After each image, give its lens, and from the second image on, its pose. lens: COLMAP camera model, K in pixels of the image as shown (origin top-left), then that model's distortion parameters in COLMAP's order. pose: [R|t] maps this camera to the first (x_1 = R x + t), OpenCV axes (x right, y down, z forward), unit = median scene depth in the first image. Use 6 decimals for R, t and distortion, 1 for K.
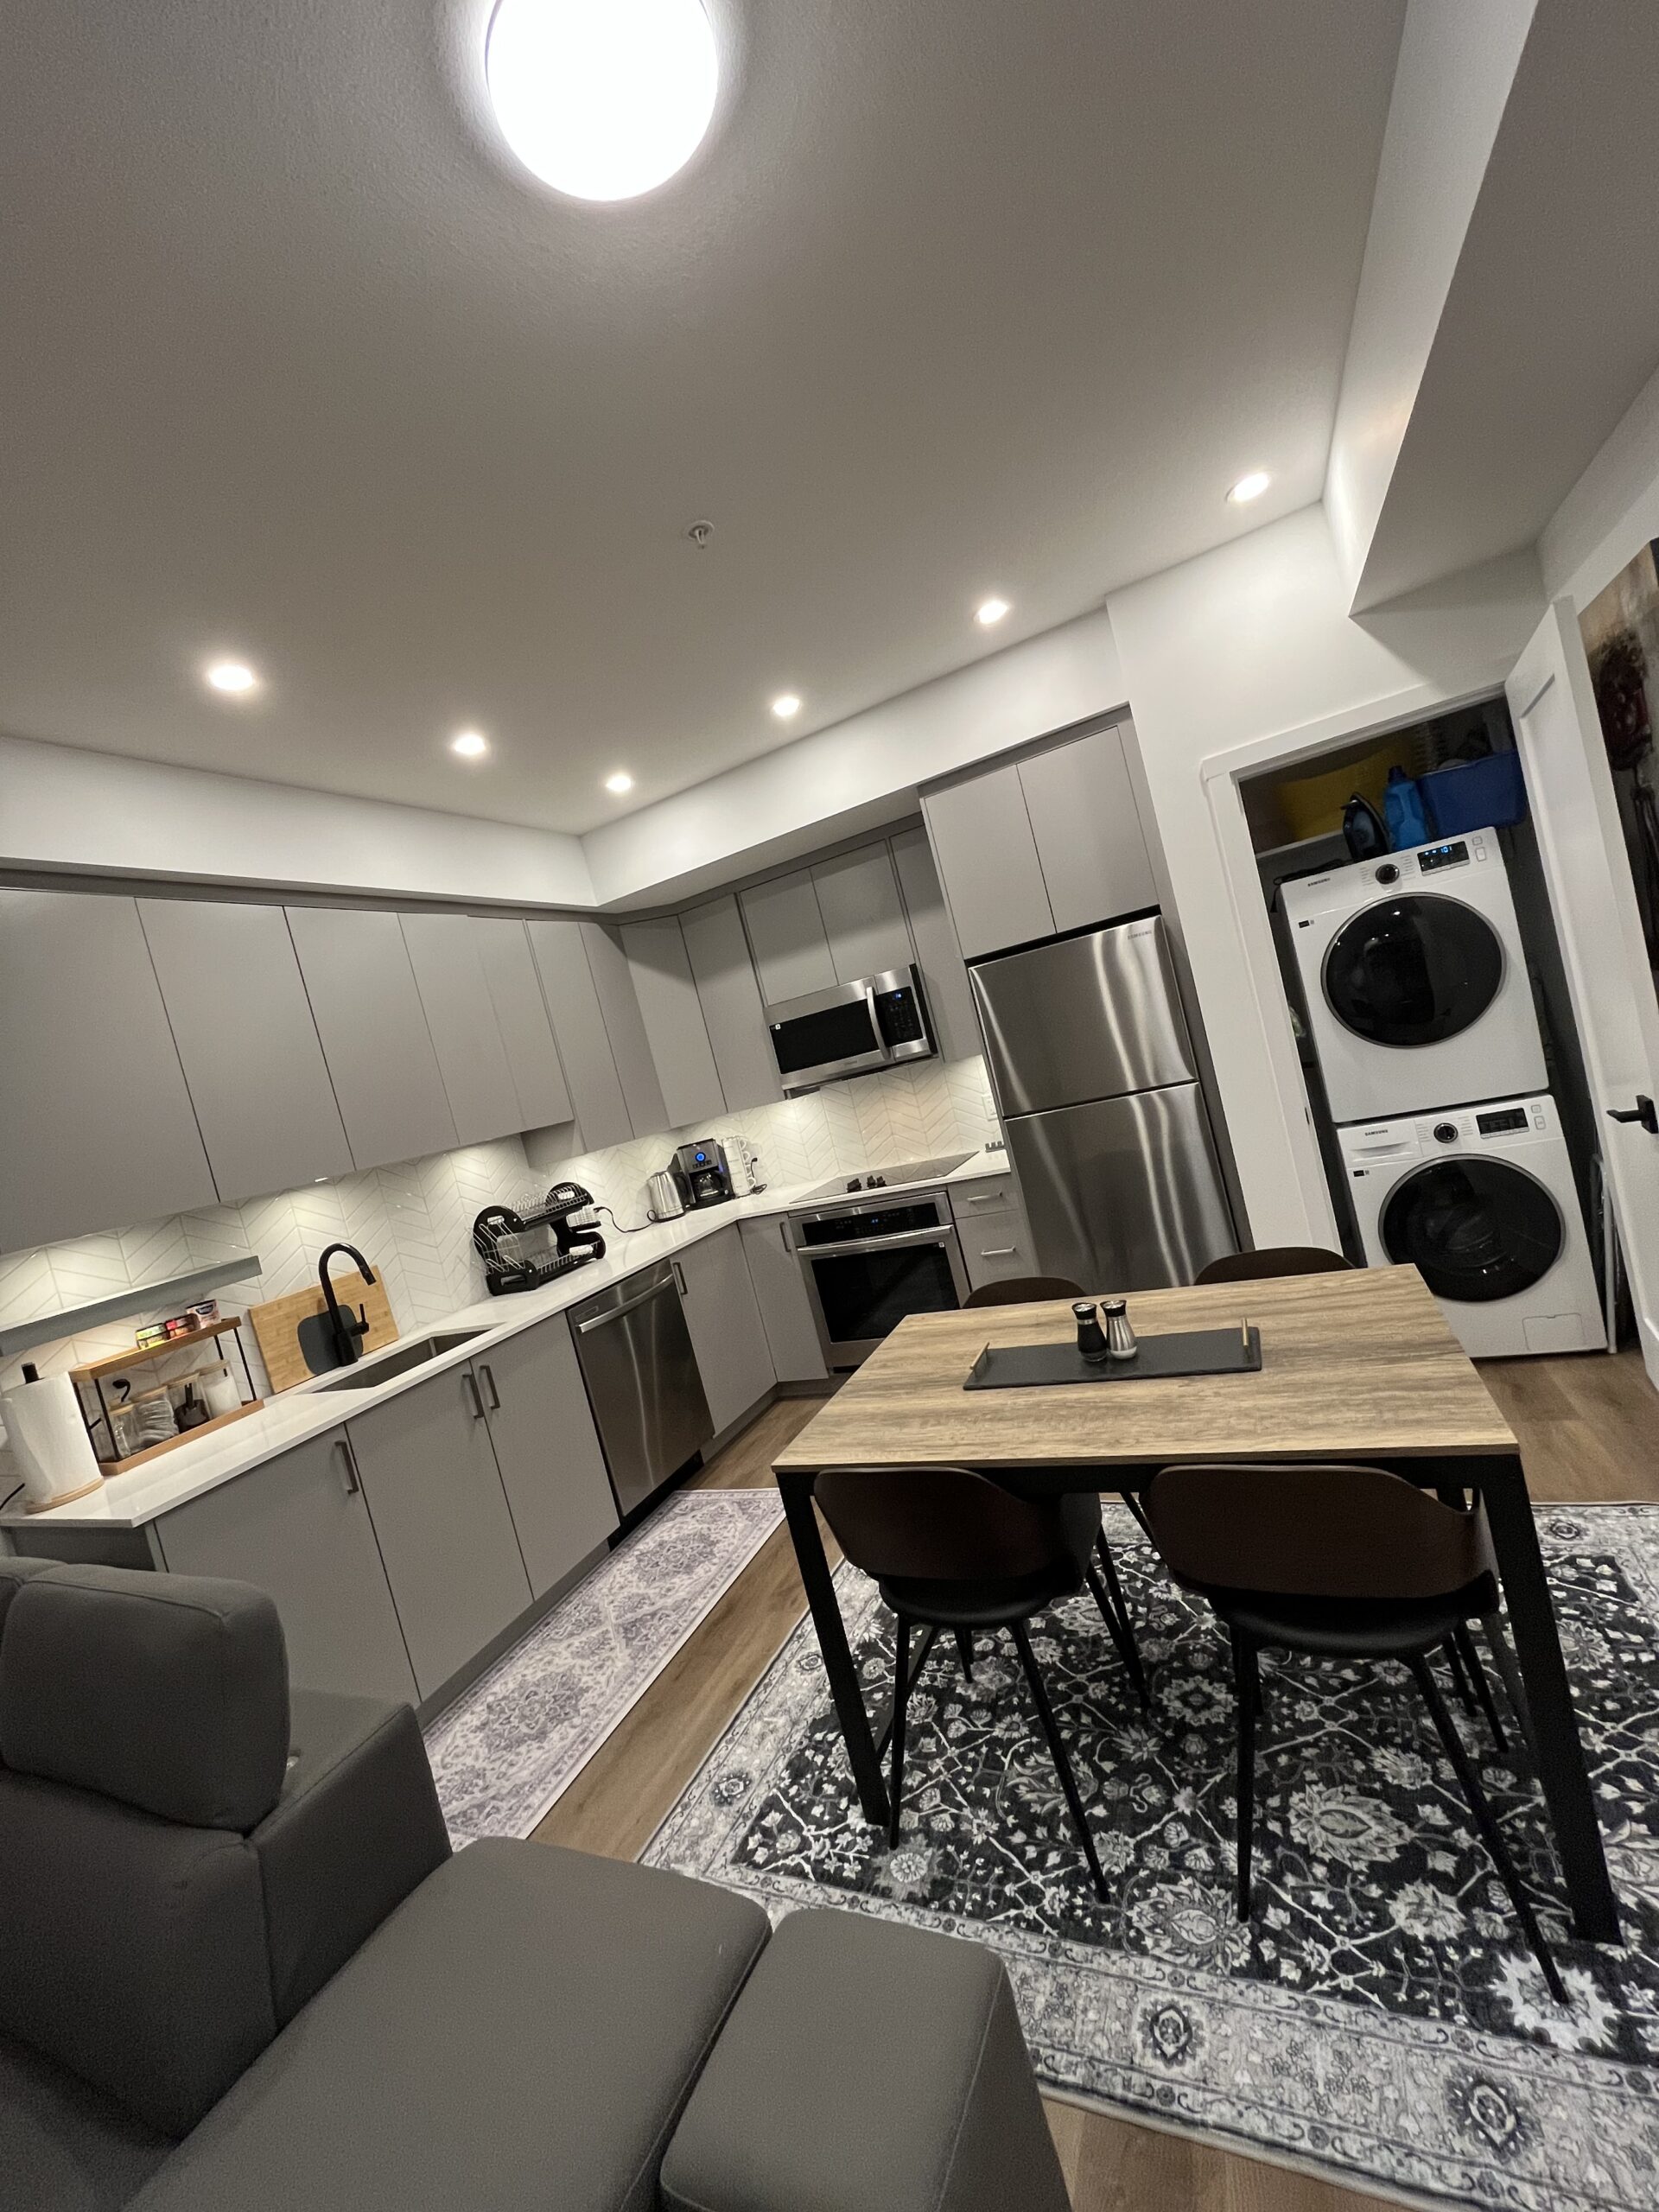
lens RADIAL K [[897.8, 0, 827.3], [0, 897.8, 1095.8], [0, 0, 1]] dist [-0.001994, -0.000511]
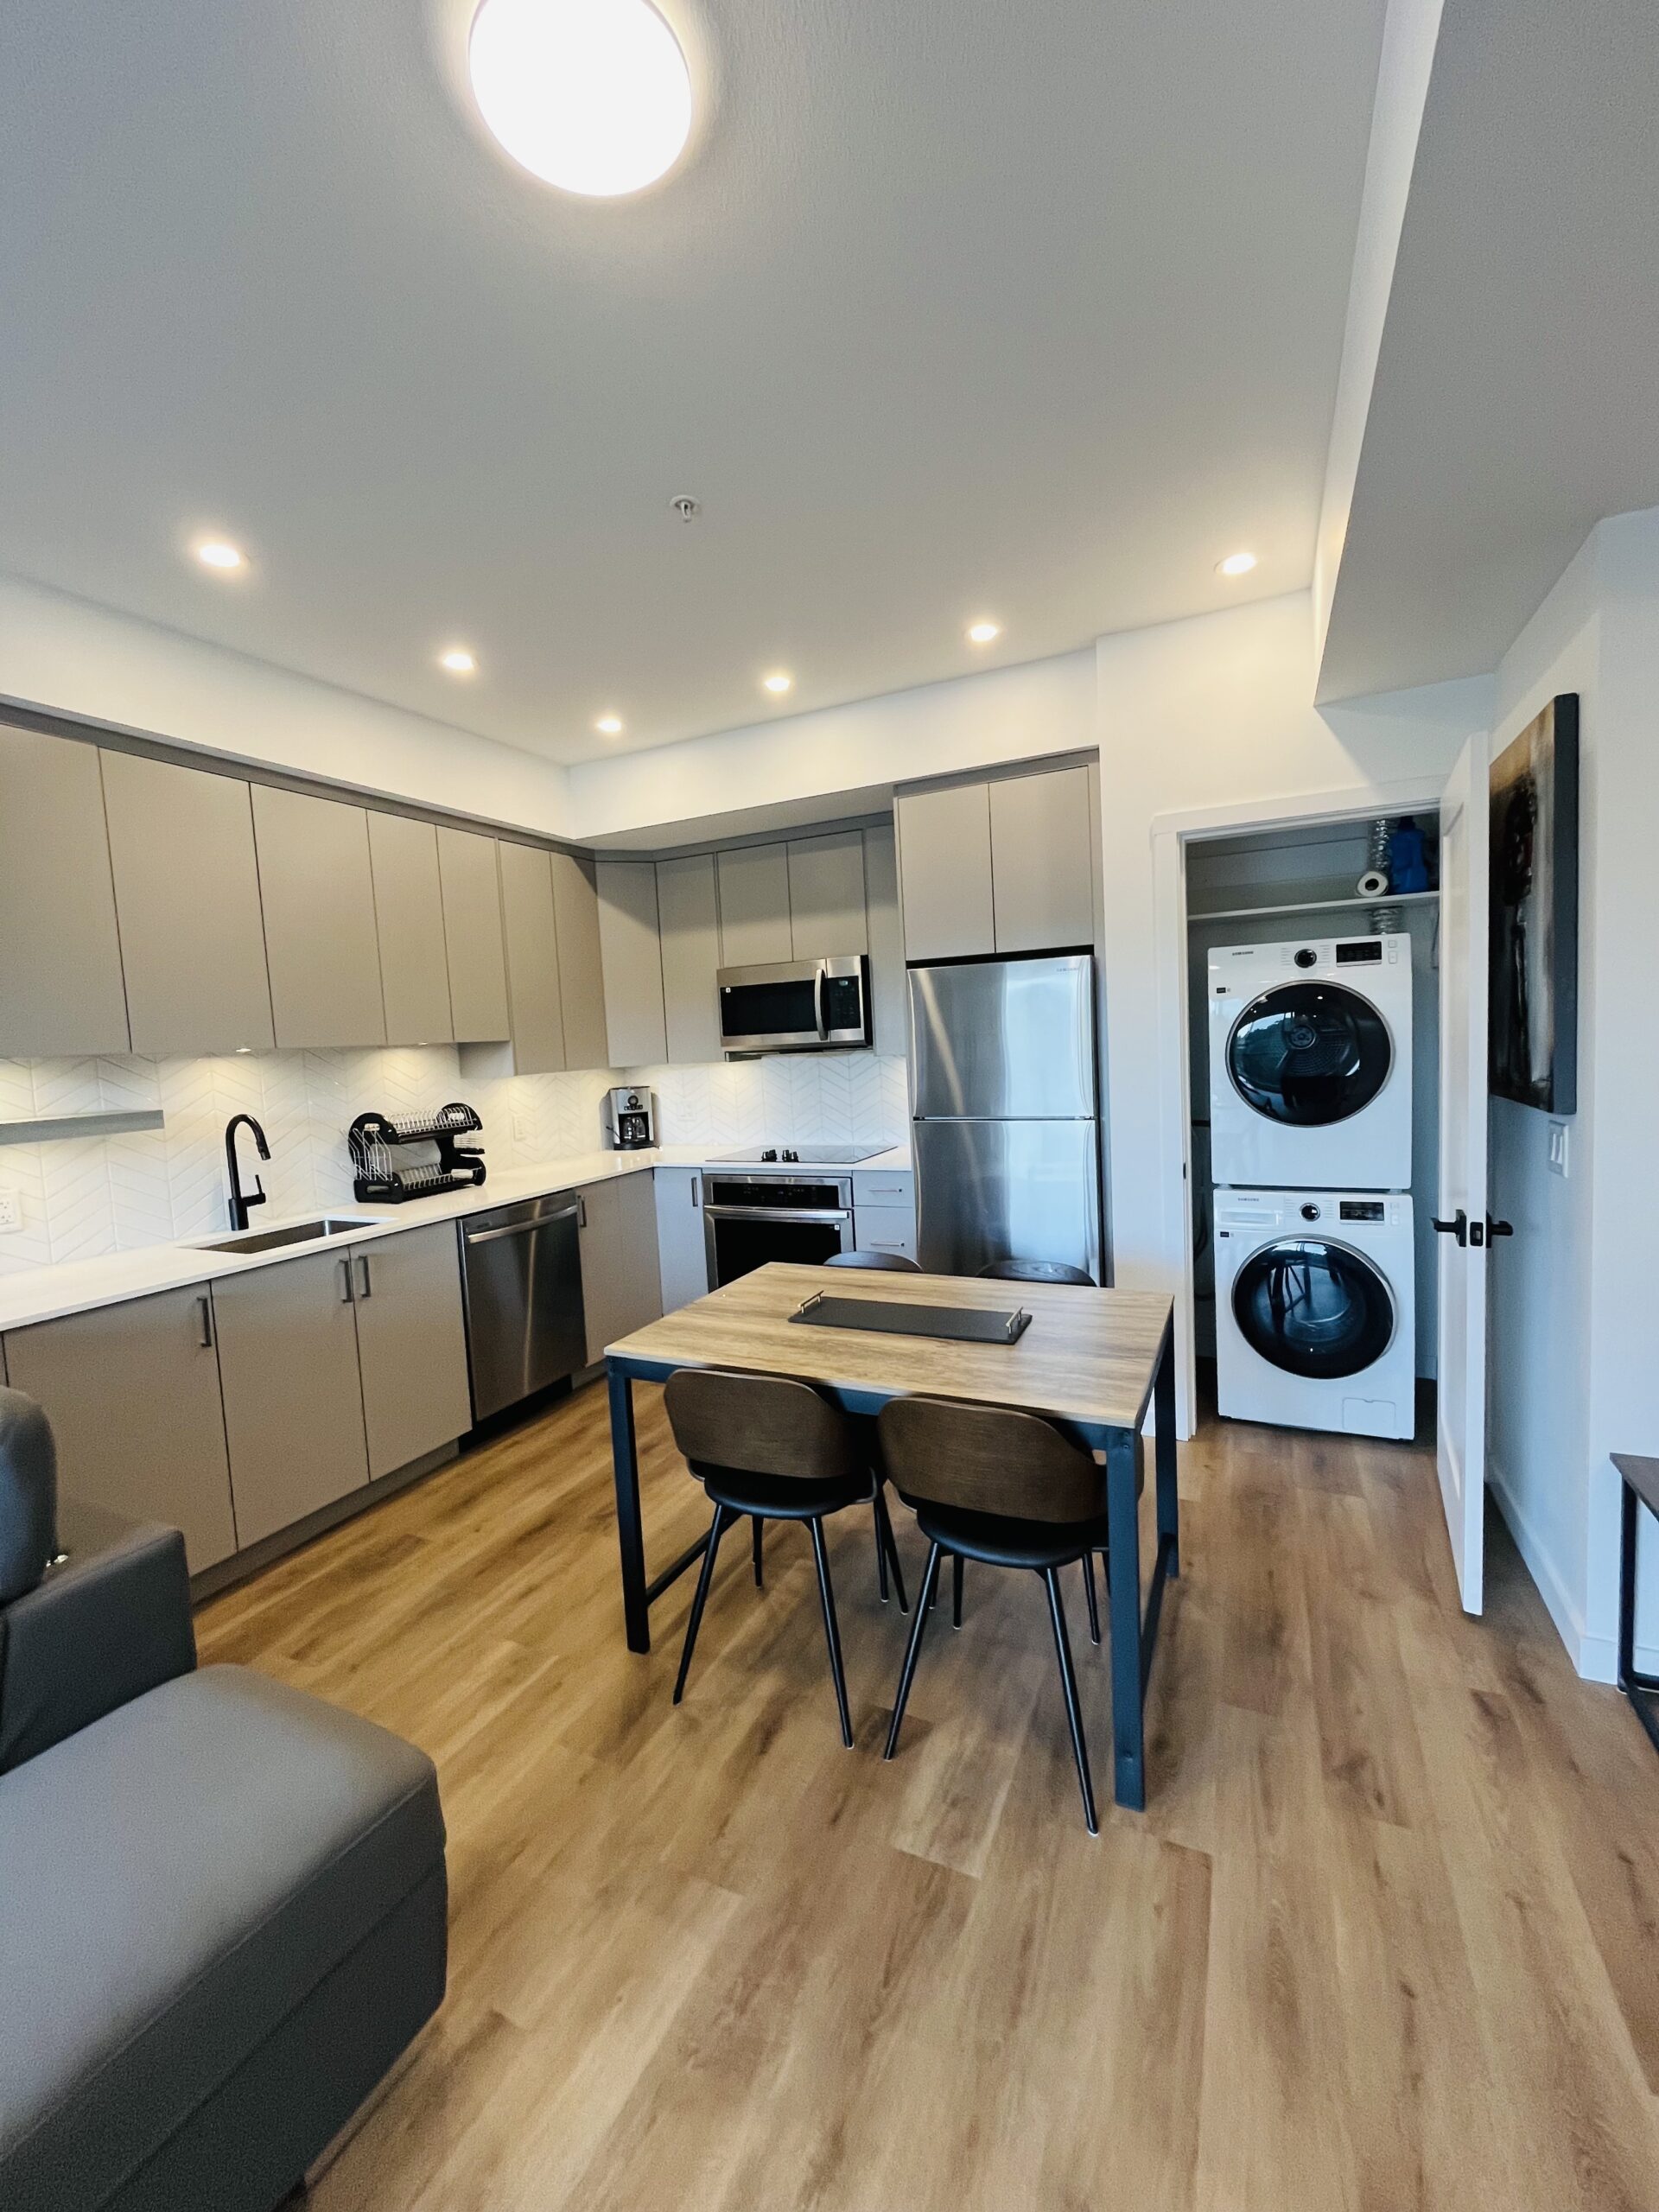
lens RADIAL K [[897.8, 0, 829.3], [0, 897.8, 1096.4], [0, 0, 1]] dist [-0.001994, -0.000511]
pose [[0.981551, 0.190831, 0.011869, 0.102469], [-0.191108, 0.981111, 0.029982, -0.015910], [-0.005923, -0.031697, 0.999480, -0.042834]]
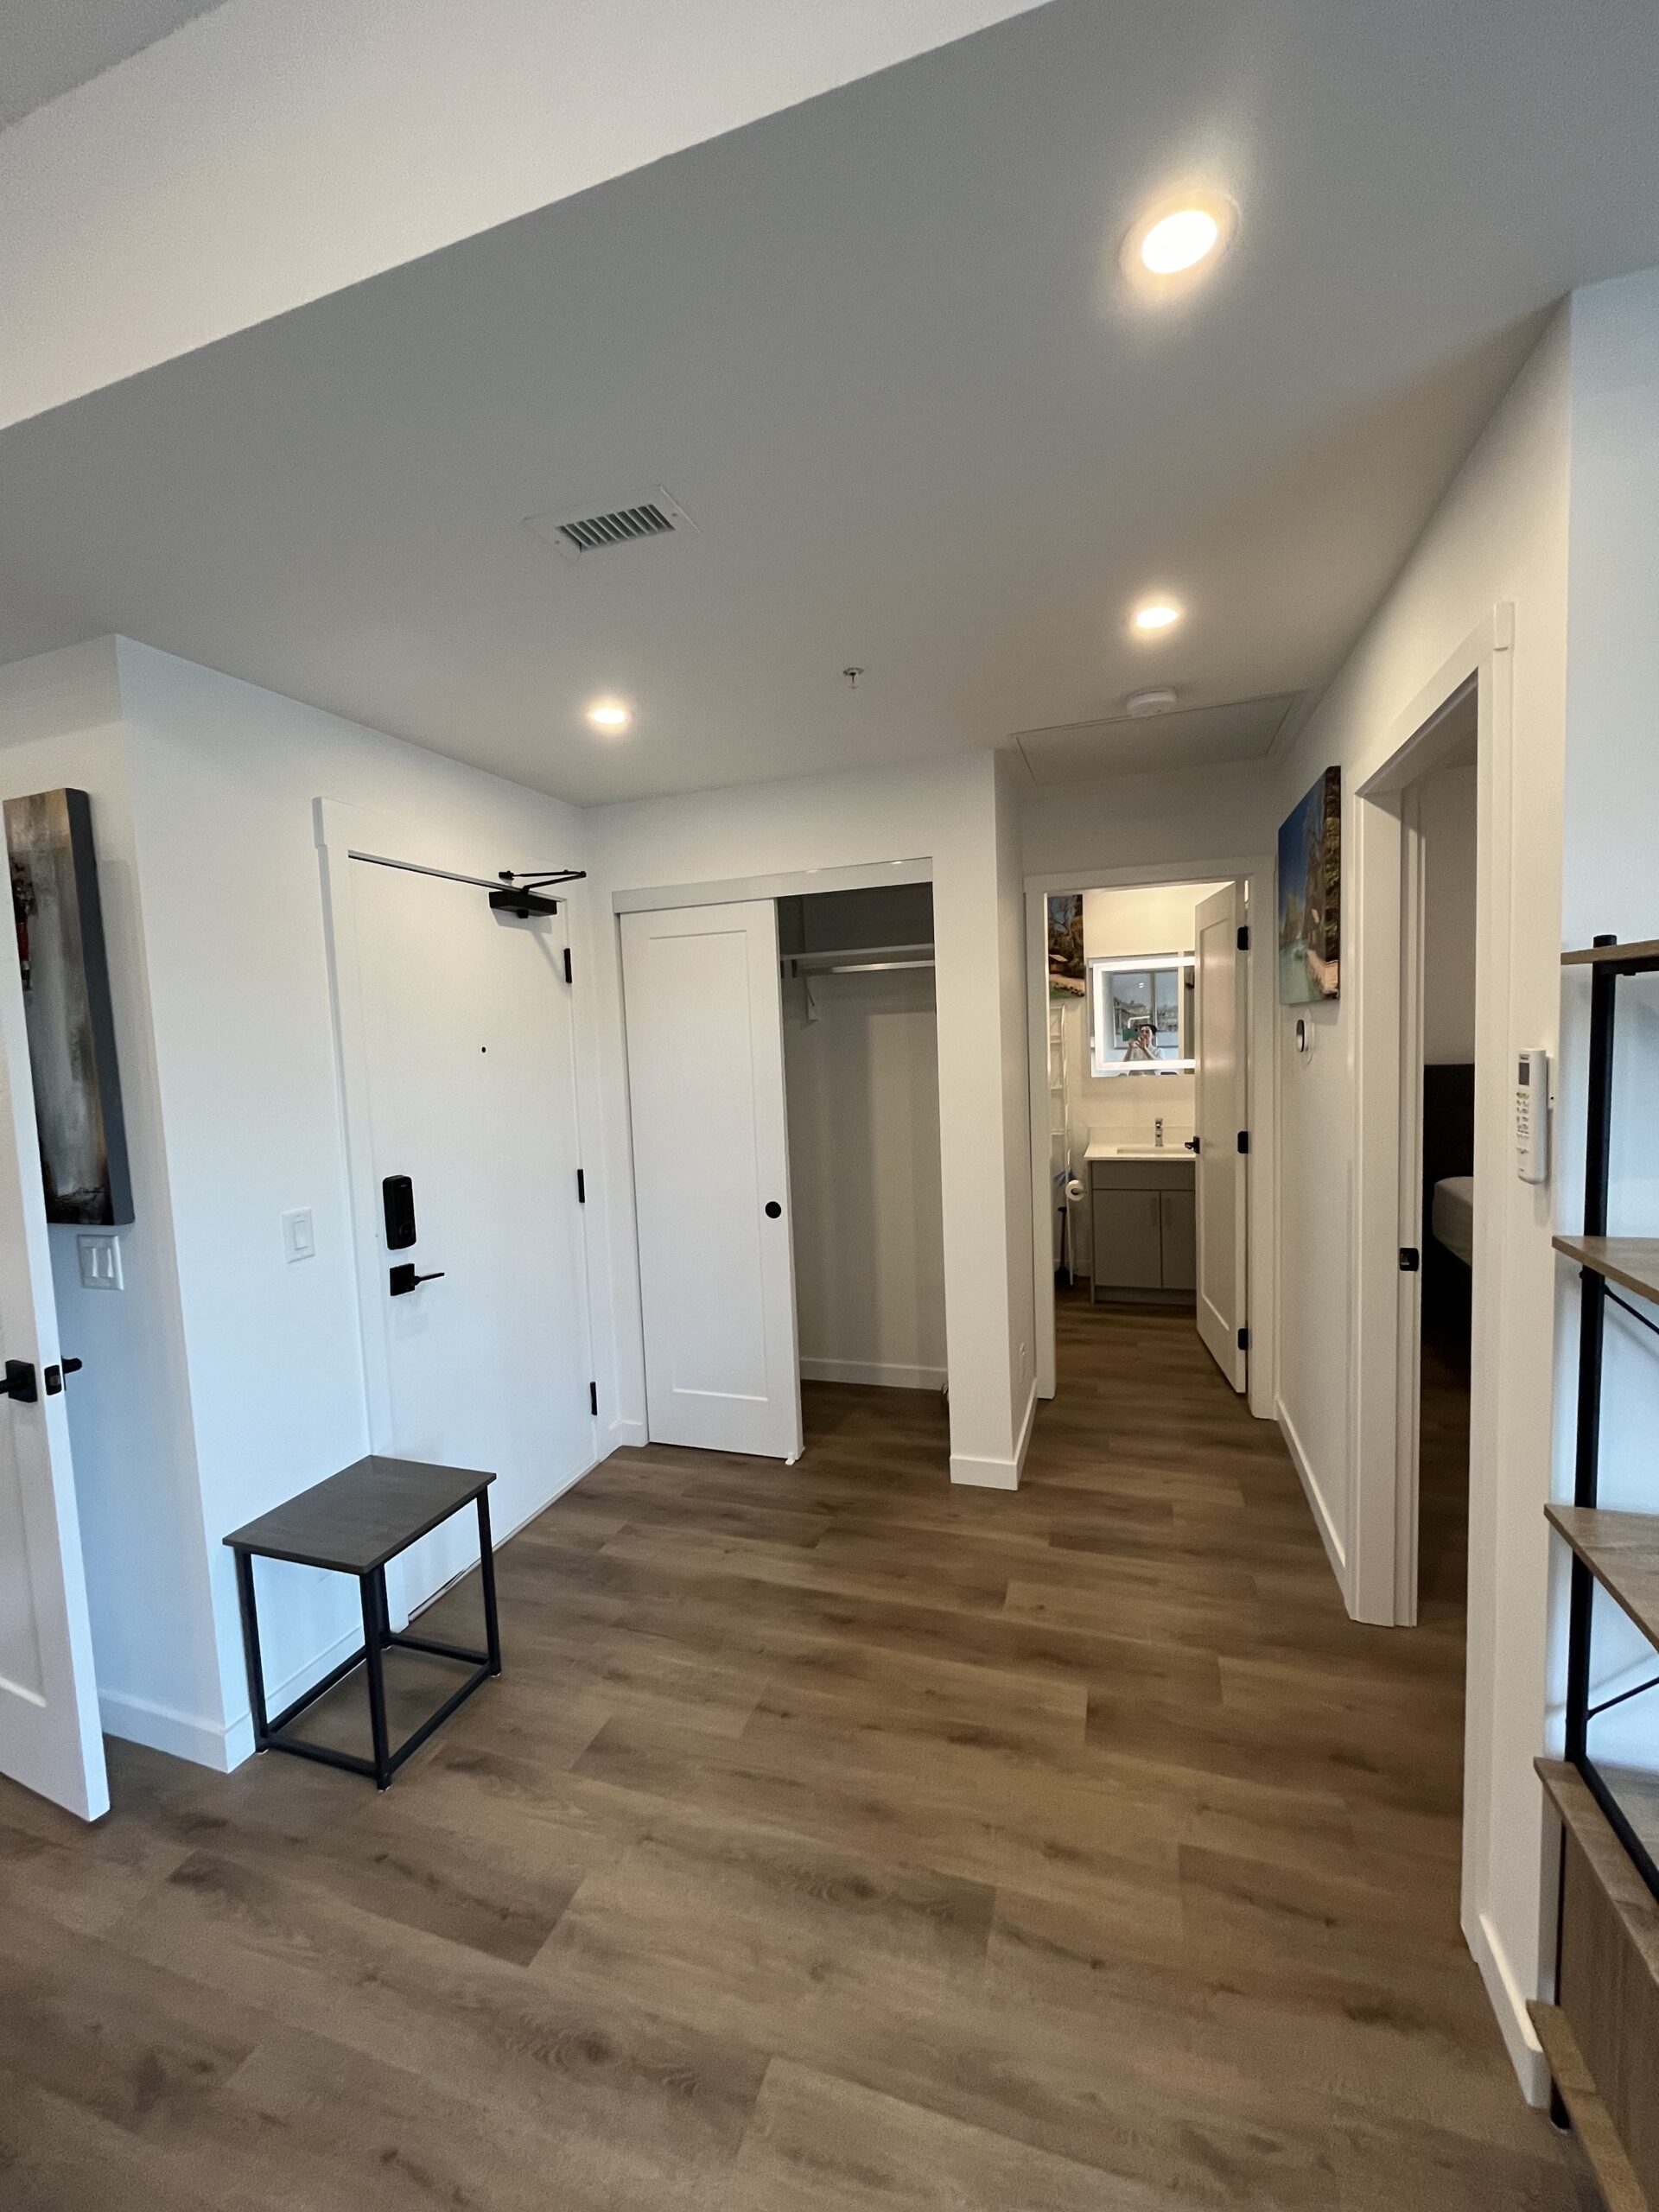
lens RADIAL K [[897.8, 0, 823.5], [0, 897.8, 1094.5], [0, 0, 1]] dist [-0.001994, -0.000511]
pose [[-0.099806, 0.174992, 0.979498, -0.054525], [0.110352, 0.980287, -0.163889, -0.018608], [-0.988869, 0.091733, -0.117149, 0.203920]]
